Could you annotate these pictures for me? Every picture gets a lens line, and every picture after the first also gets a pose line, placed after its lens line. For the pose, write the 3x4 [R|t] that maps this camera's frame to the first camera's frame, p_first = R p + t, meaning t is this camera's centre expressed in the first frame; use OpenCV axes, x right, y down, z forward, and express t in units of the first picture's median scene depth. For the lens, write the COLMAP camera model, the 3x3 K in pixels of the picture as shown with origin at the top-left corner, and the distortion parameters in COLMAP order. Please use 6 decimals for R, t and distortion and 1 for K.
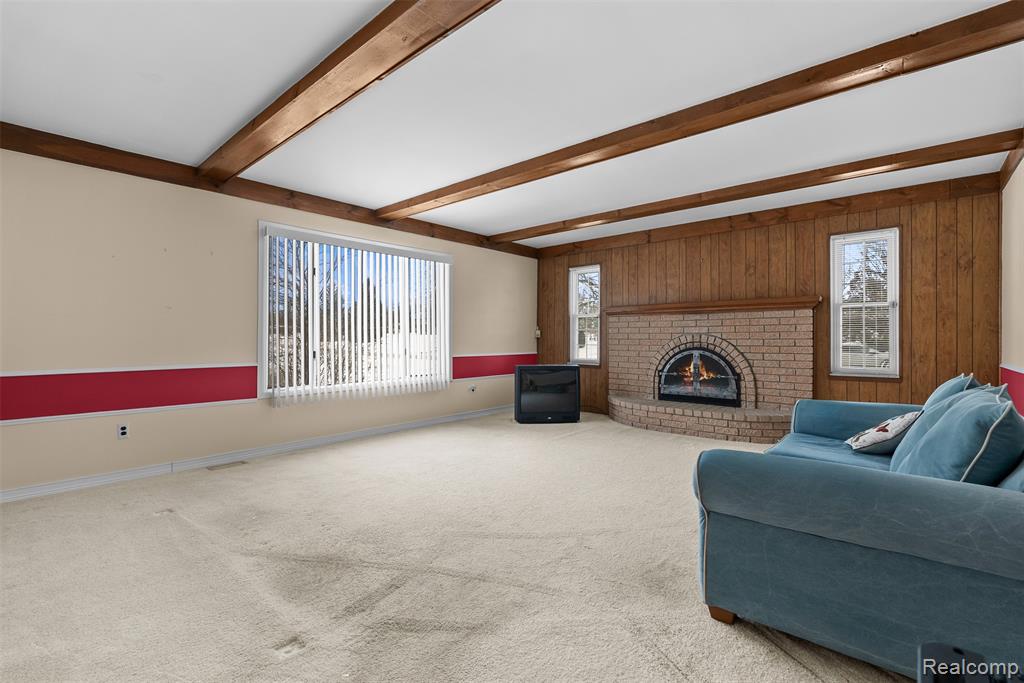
lens RADIAL K [[452.2, 0, 512.6], [0, 452.2, 338.3], [0, 0, 1]] dist [-0.008230, 0.001049]
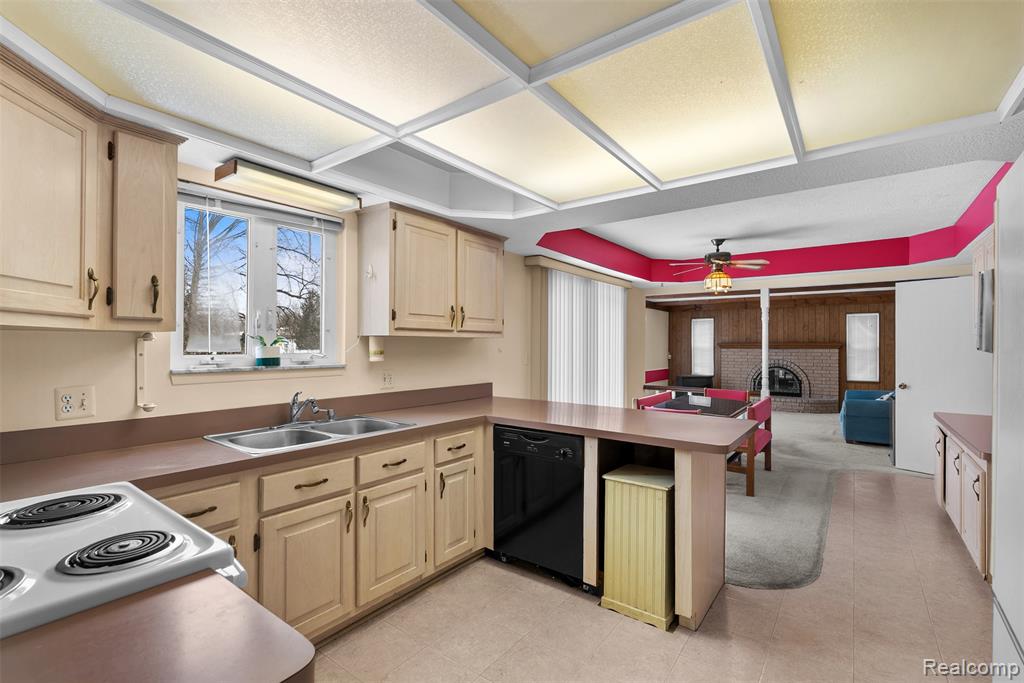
lens RADIAL K [[452.2, 0, 516.7], [0, 452.2, 340.3], [0, 0, 1]] dist [-0.008230, 0.001049]
pose [[0.997224, 0.006176, 0.074209, -0.876775], [-0.005197, 0.999897, -0.013386, -0.062762], [-0.074284, 0.012963, 0.997153, -0.869197]]
